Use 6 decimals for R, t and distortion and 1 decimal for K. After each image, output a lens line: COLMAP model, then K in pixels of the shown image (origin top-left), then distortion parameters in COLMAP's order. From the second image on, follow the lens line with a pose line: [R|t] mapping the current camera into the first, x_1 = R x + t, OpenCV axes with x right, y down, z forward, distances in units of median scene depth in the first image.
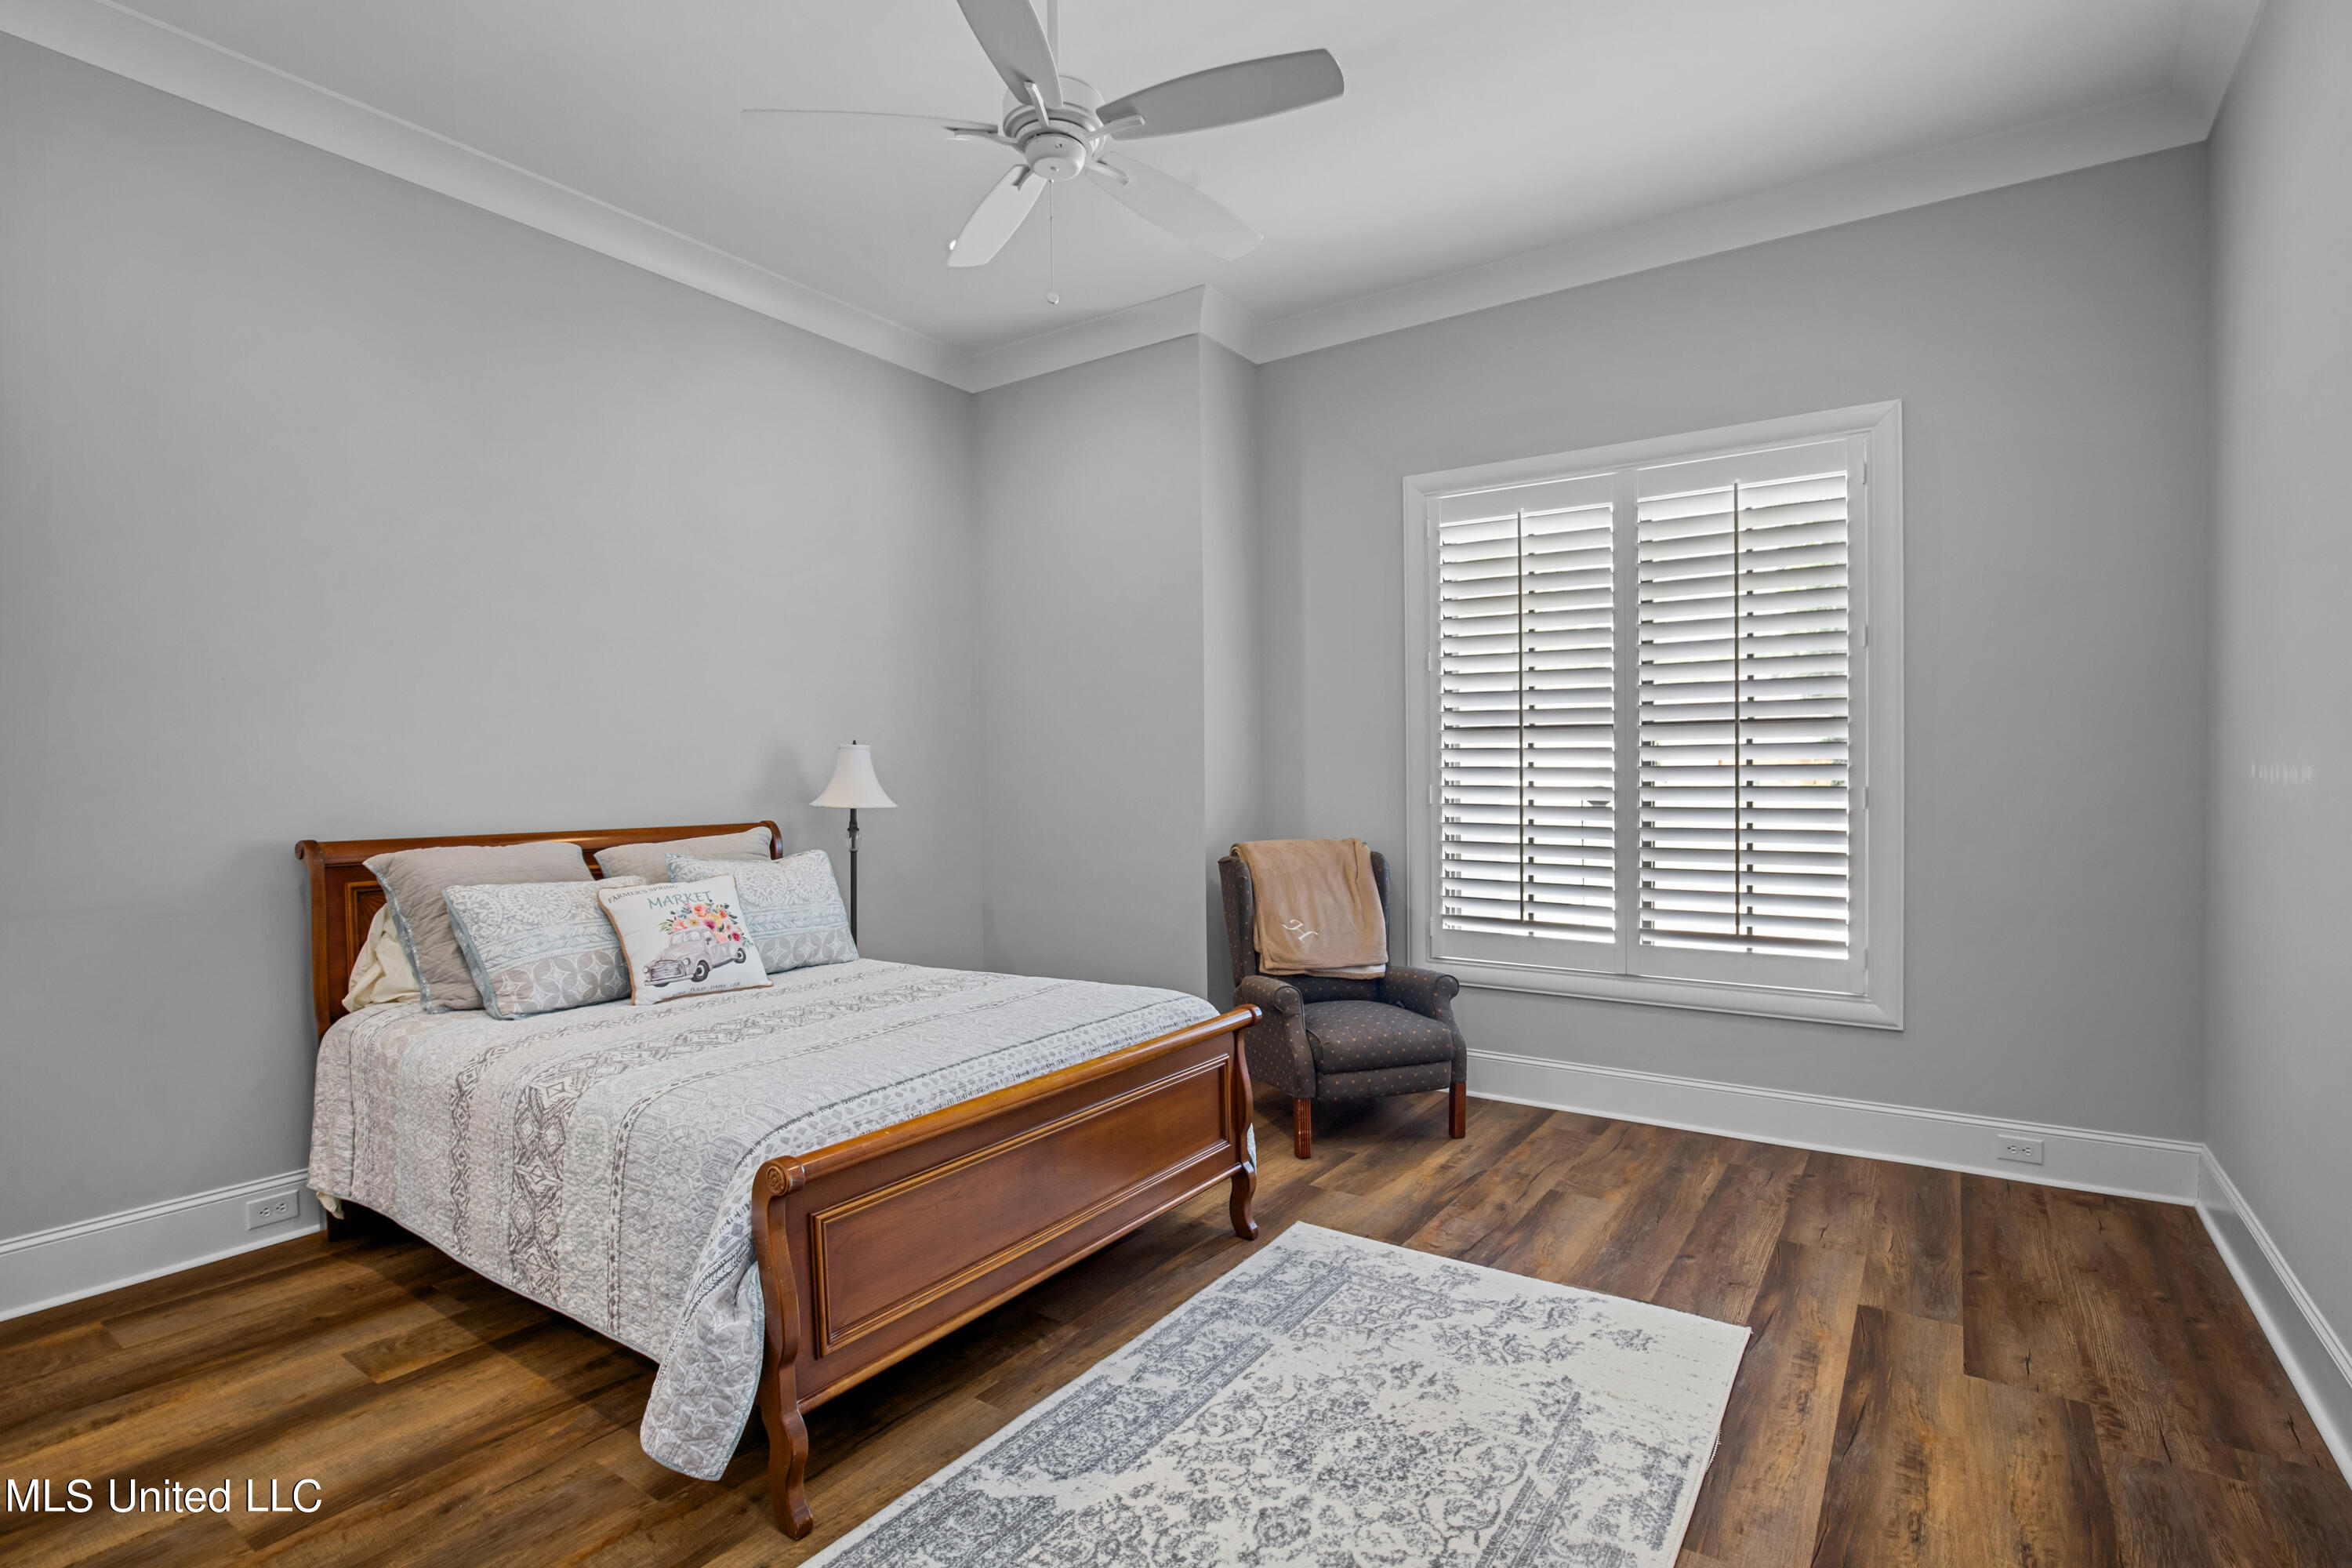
lens RADIAL K [[1082.3, 0, 1173.6], [0, 1082.3, 784.4], [0, 0, 1]] dist [-0.028933, 0.000135]
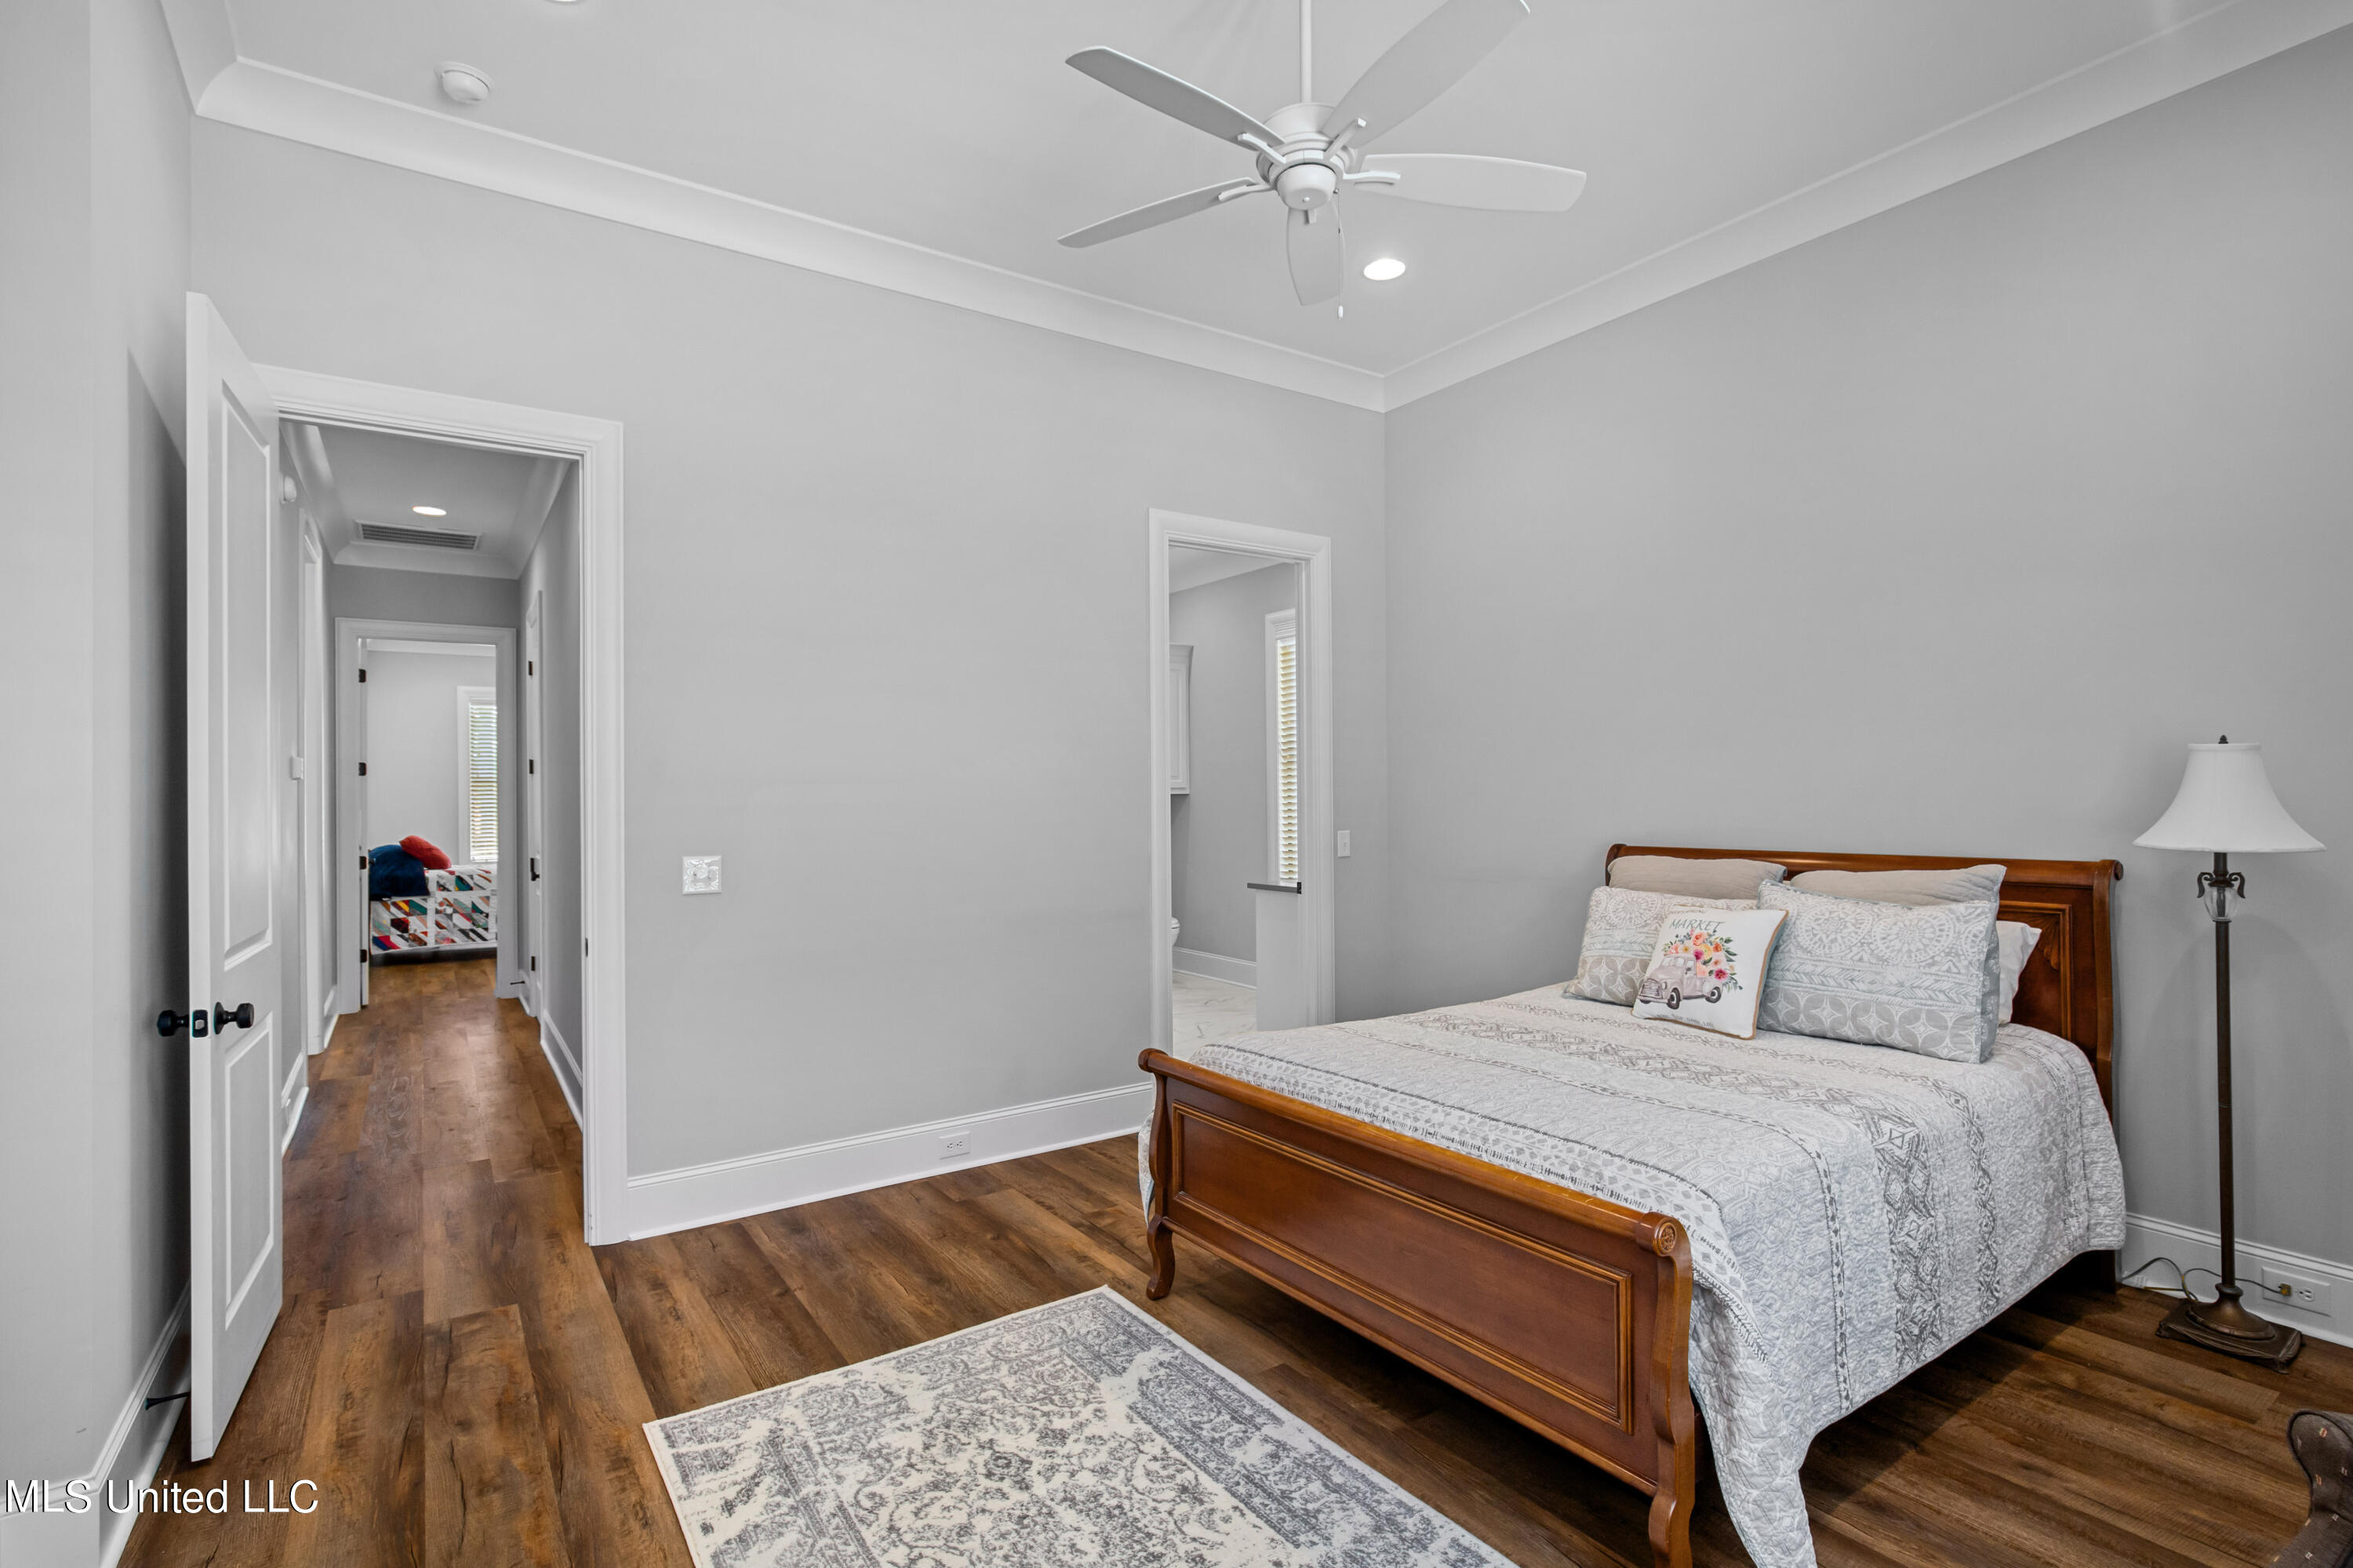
lens RADIAL K [[1082.8, 0, 1118.7], [0, 1082.8, 789.9], [0, 0, 1]] dist [-0.028933, 0.000135]
pose [[-0.362093, 0.002746, -0.932138, 0.841812], [0.002152, 0.999995, 0.002110, -0.024608], [0.932139, -0.001242, -0.362098, 1.144650]]
